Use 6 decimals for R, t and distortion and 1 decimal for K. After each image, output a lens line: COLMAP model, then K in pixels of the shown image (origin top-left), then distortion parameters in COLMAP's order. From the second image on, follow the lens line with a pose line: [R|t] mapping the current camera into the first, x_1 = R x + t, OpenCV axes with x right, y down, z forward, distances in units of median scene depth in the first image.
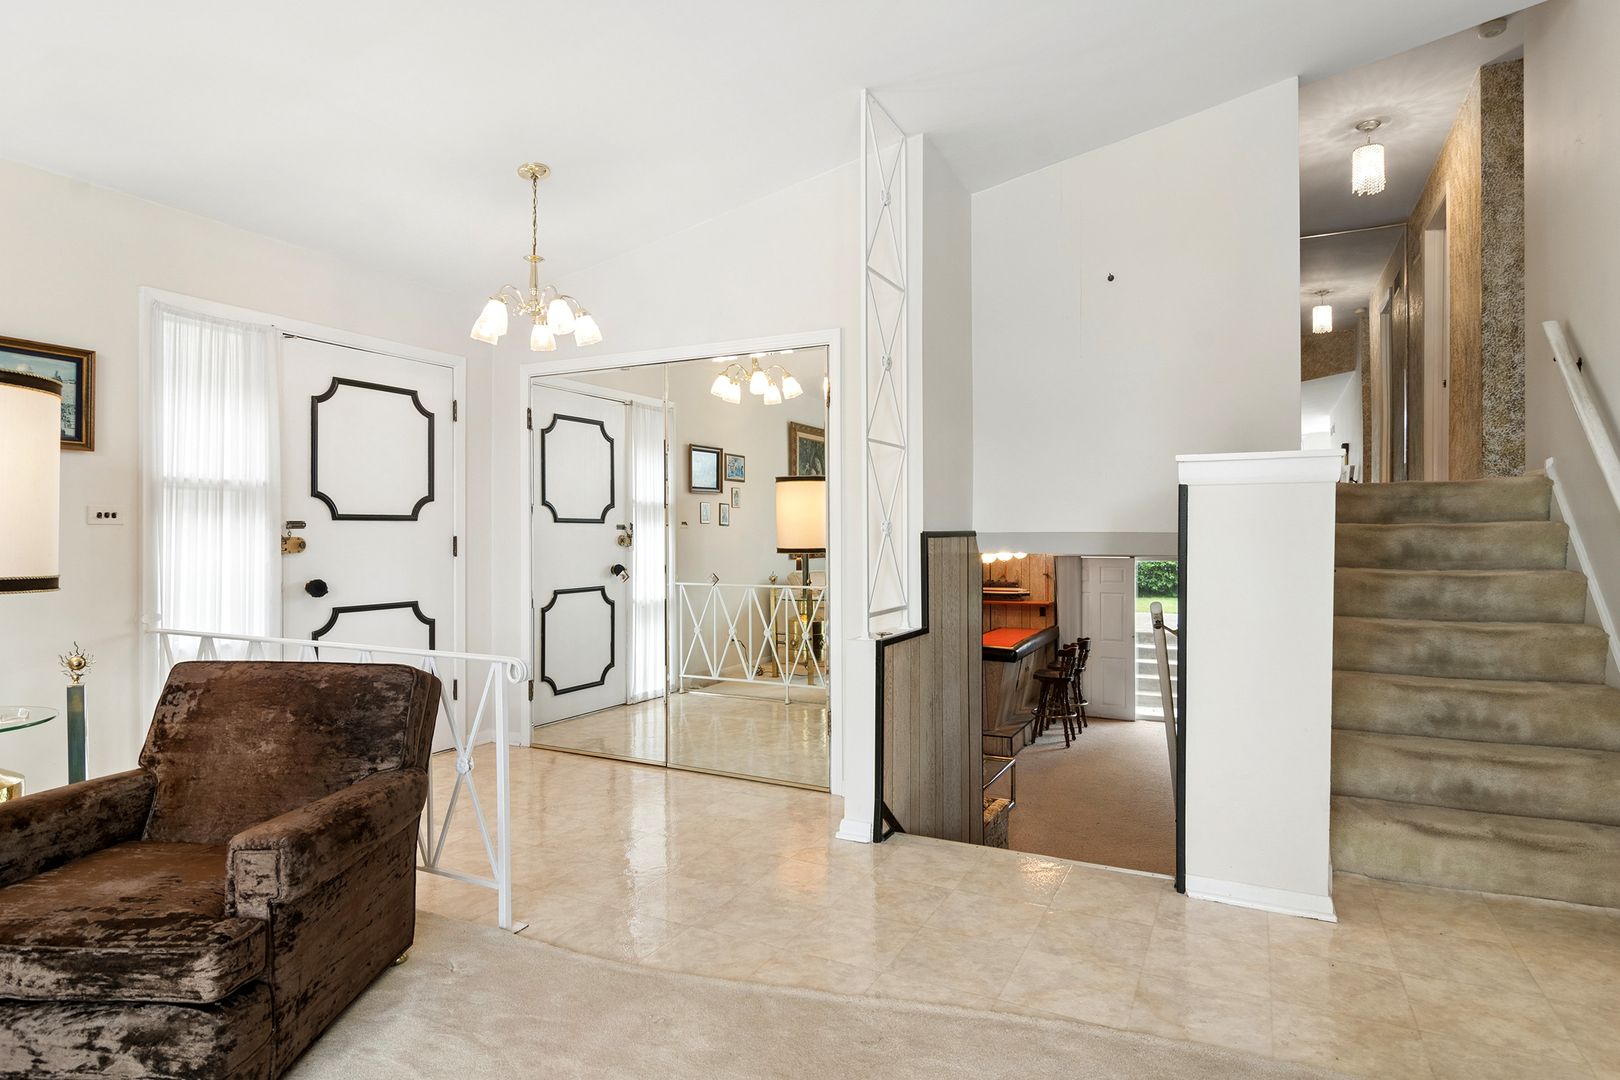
lens RADIAL K [[871.2, 0, 812.9], [0, 871.2, 536.5], [0, 0, 1]] dist [-0.000776, 0.000692]
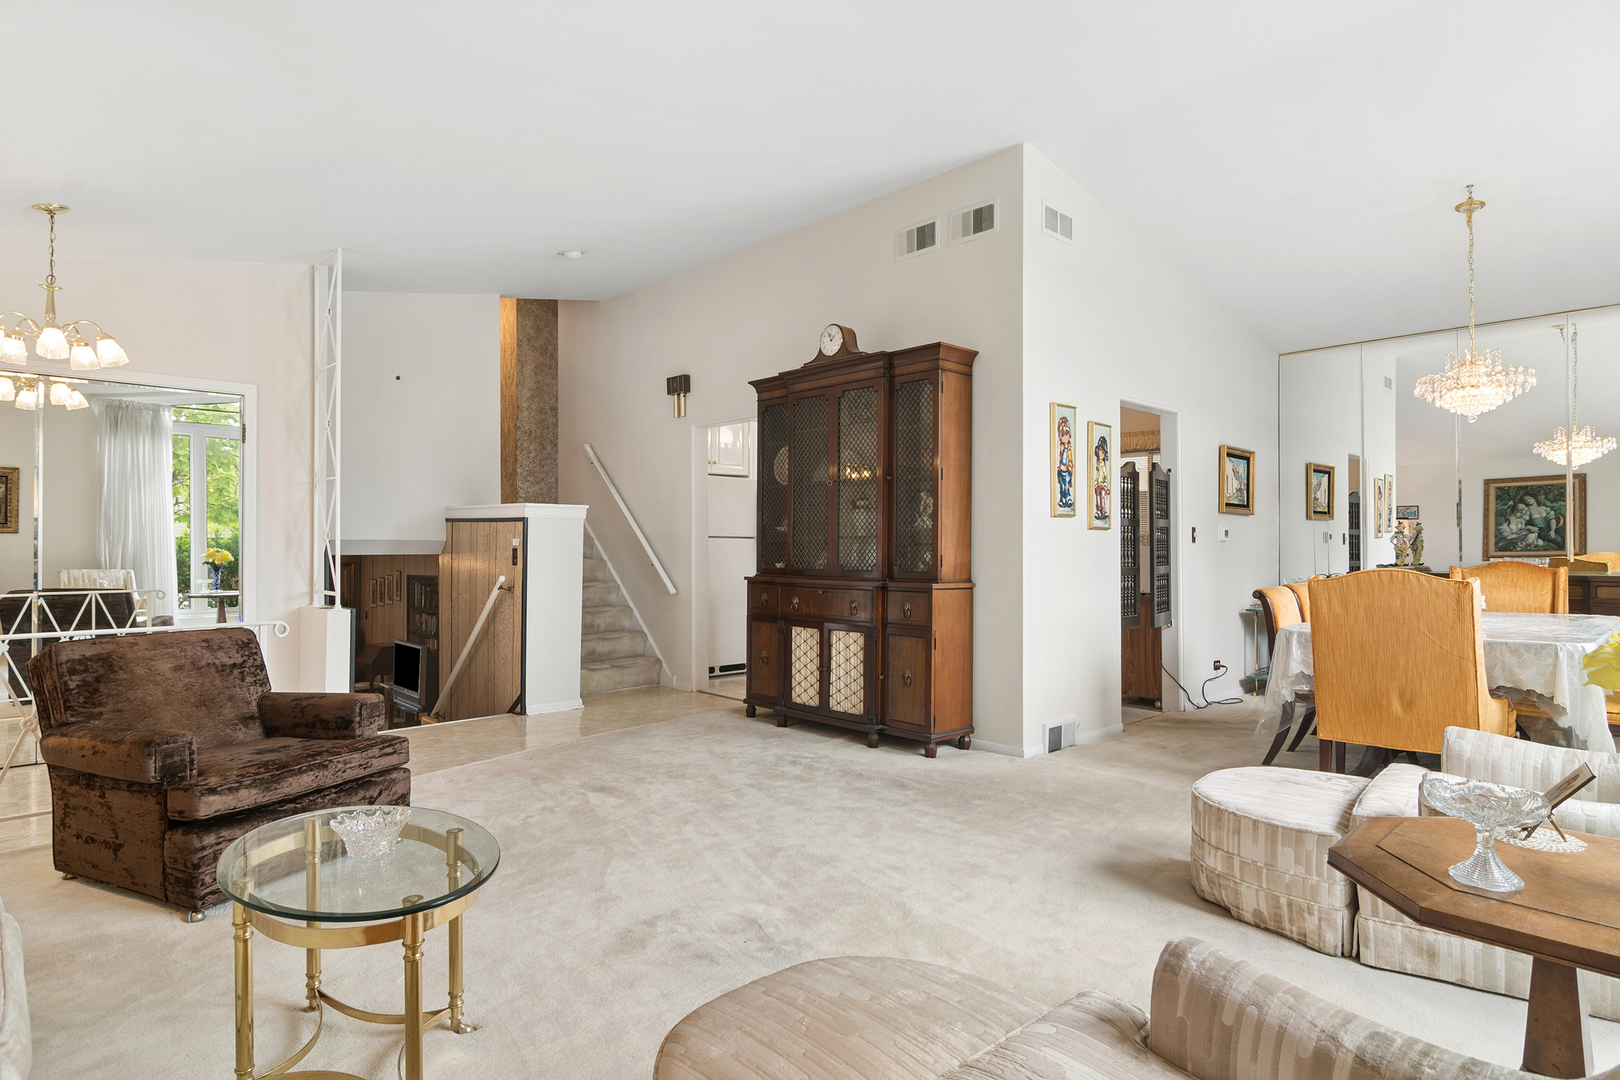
lens RADIAL K [[871.2, 0, 812.9], [0, 871.2, 536.5], [0, 0, 1]] dist [-0.000776, 0.000692]
pose [[0.339768, 0.010584, 0.940450, -1.546499], [-0.000132, 0.999937, -0.011206, 0.011698], [-0.940509, 0.003683, 0.339748, -0.414406]]
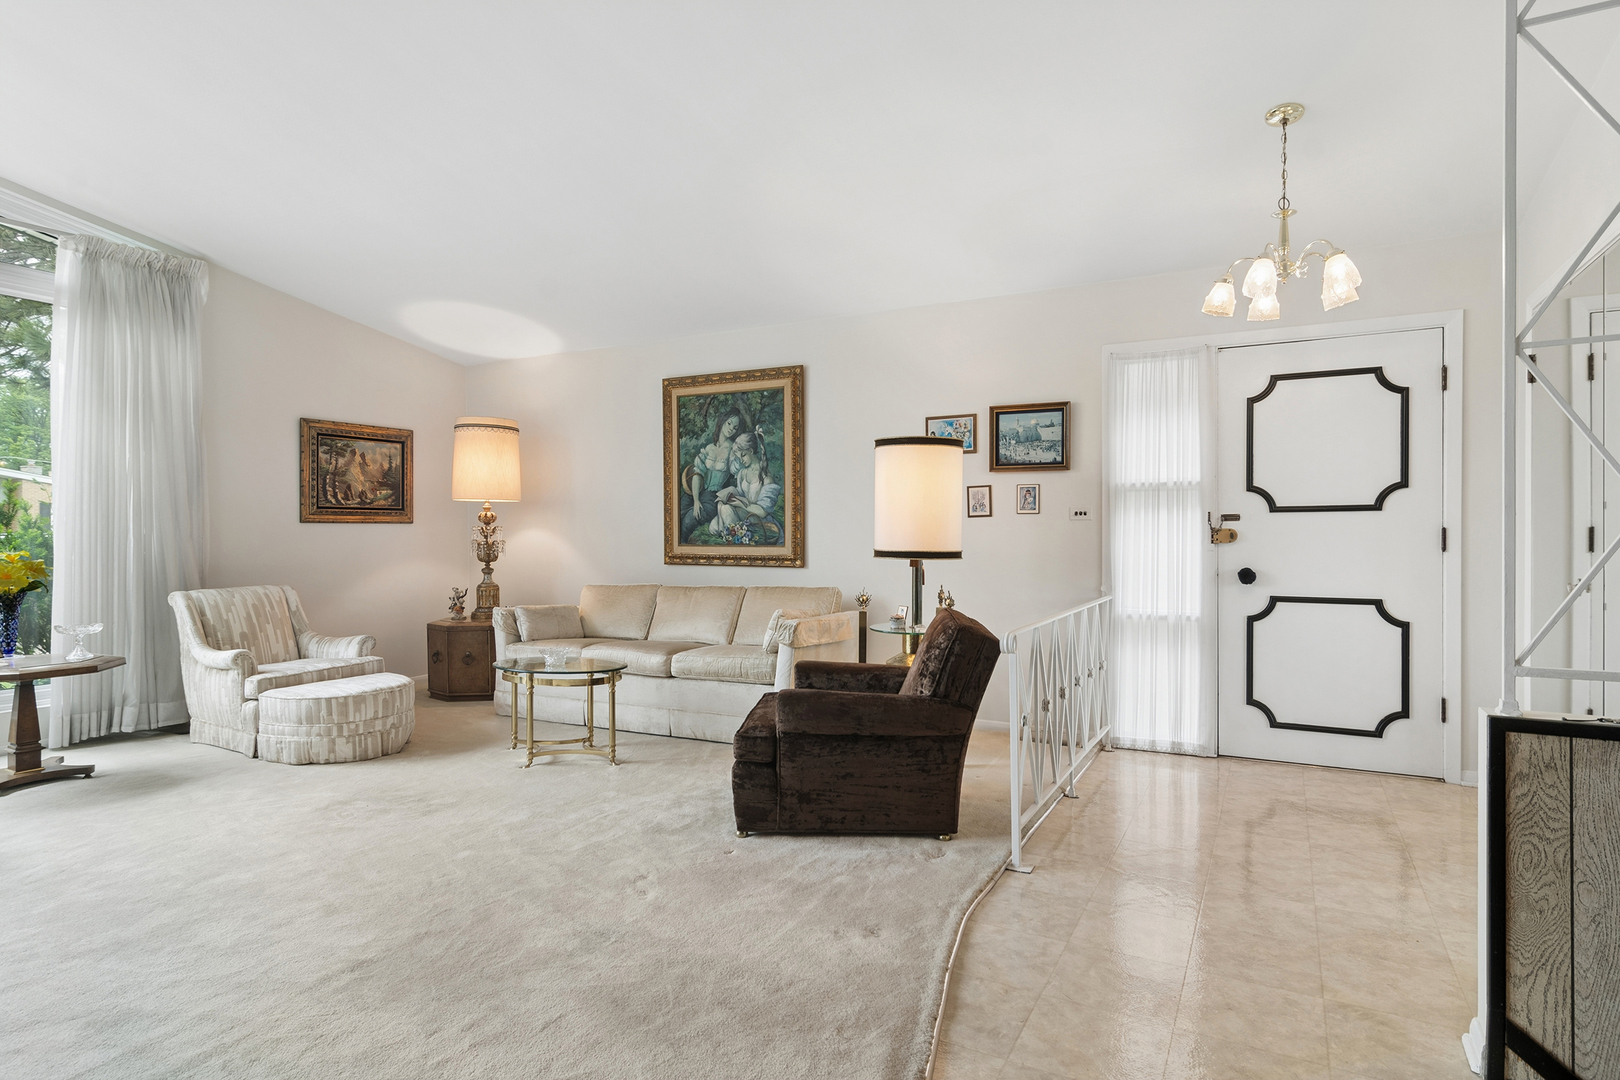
lens RADIAL K [[871.2, 0, 812.9], [0, 871.2, 536.5], [0, 0, 1]] dist [-0.000776, 0.000692]
pose [[-0.026869, 0.008419, -0.999604, 0.870924], [0.000394, 0.999965, 0.008411, 0.002083], [0.999639, -0.000168, -0.026871, 0.813624]]
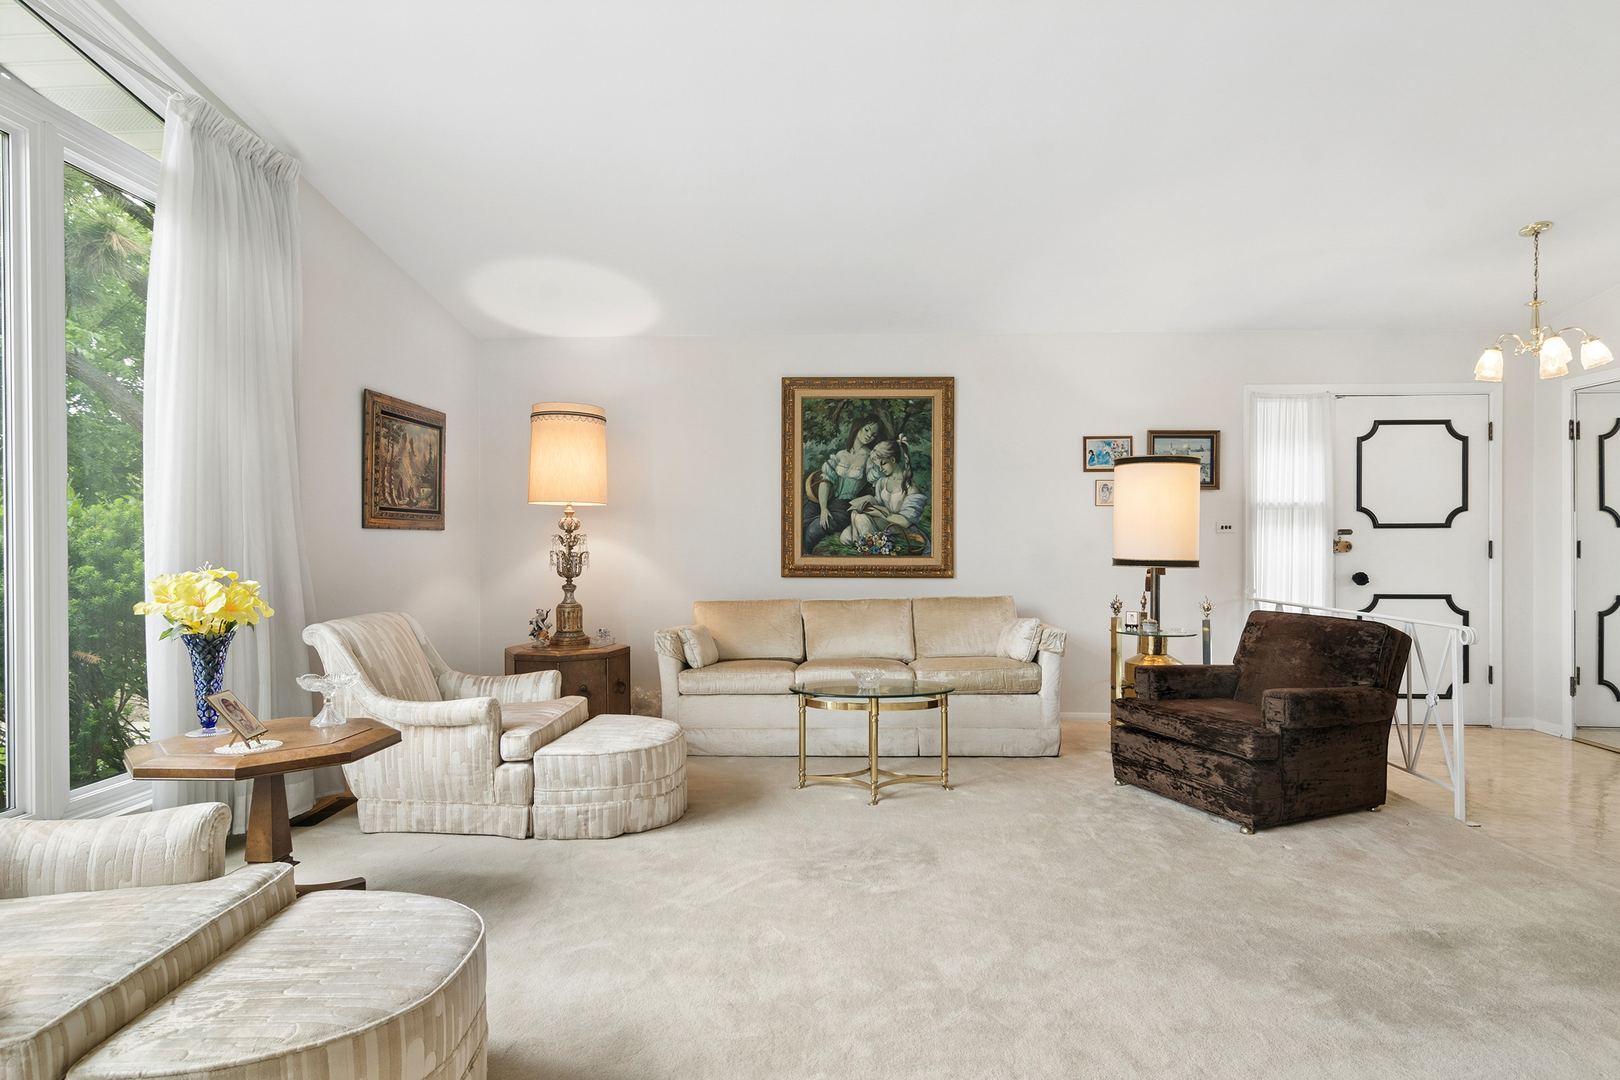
lens RADIAL K [[871.2, 0, 812.9], [0, 871.2, 536.5], [0, 0, 1]] dist [-0.000776, 0.000692]
pose [[0.407304, -0.003170, -0.913287, 0.533945], [-0.003694, 0.999980, -0.005118, 0.006606], [0.913285, 0.005458, 0.407284, -0.549818]]
